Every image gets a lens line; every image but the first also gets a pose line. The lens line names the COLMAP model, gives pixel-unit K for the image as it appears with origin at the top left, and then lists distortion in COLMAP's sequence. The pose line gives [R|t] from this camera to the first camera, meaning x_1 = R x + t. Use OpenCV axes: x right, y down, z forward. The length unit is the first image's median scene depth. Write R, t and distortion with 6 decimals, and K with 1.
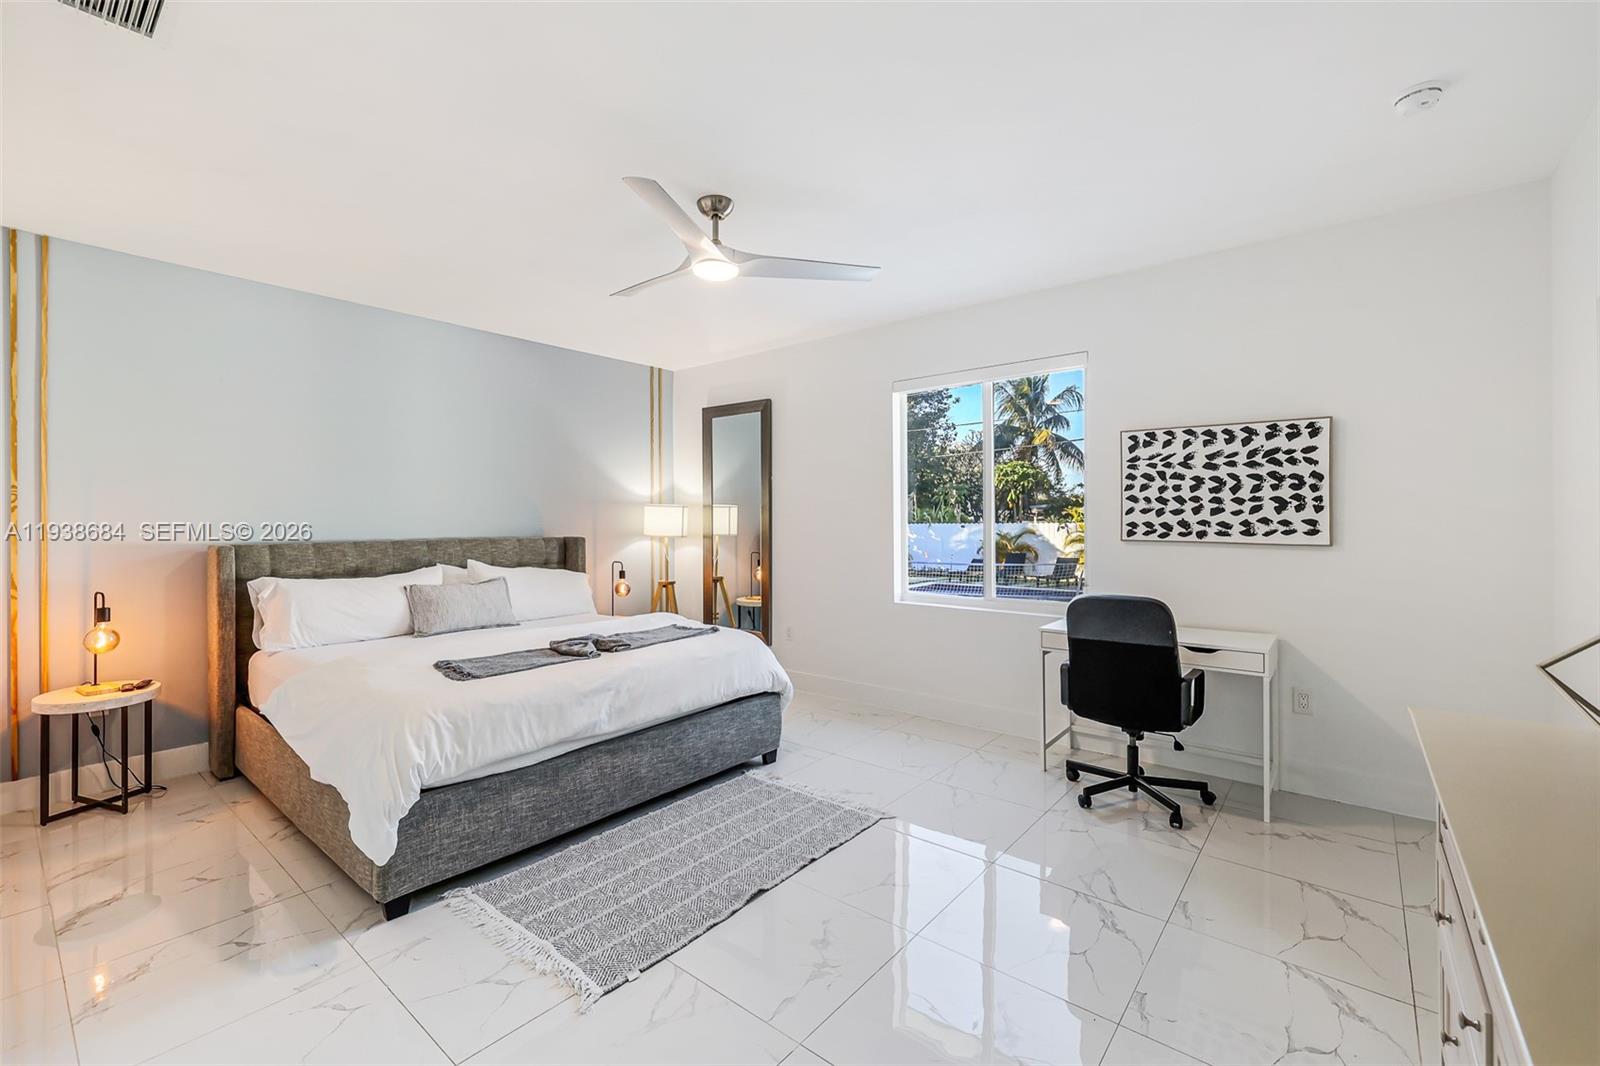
lens RADIAL K [[687.5, 0, 773.1], [0, 687.5, 515.8], [0, 0, 1]] dist [0.011349, 0.001236]
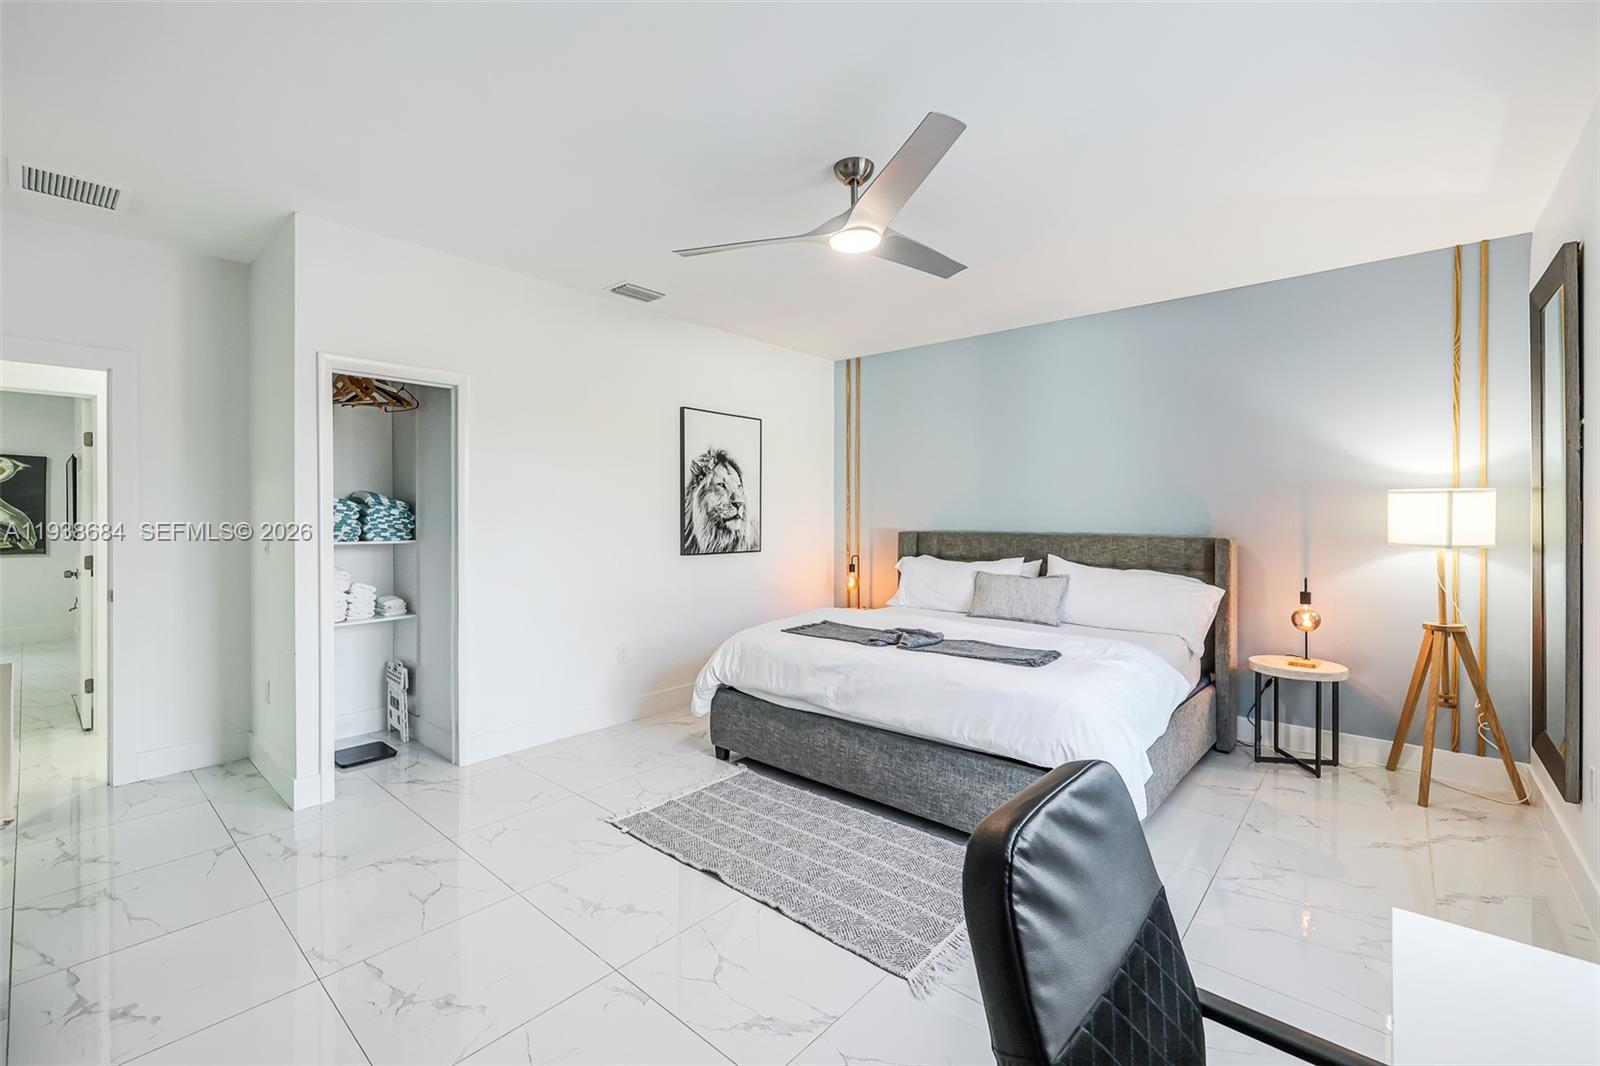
lens RADIAL K [[687.5, 0, 798.5], [0, 687.5, 527.3], [0, 0, 1]] dist [0.011349, 0.001236]
pose [[-0.020507, 0.022338, -0.999540, 0.779439], [0.006034, 0.999735, 0.022219, -0.001208], [0.999772, -0.005576, -0.020636, 0.890831]]
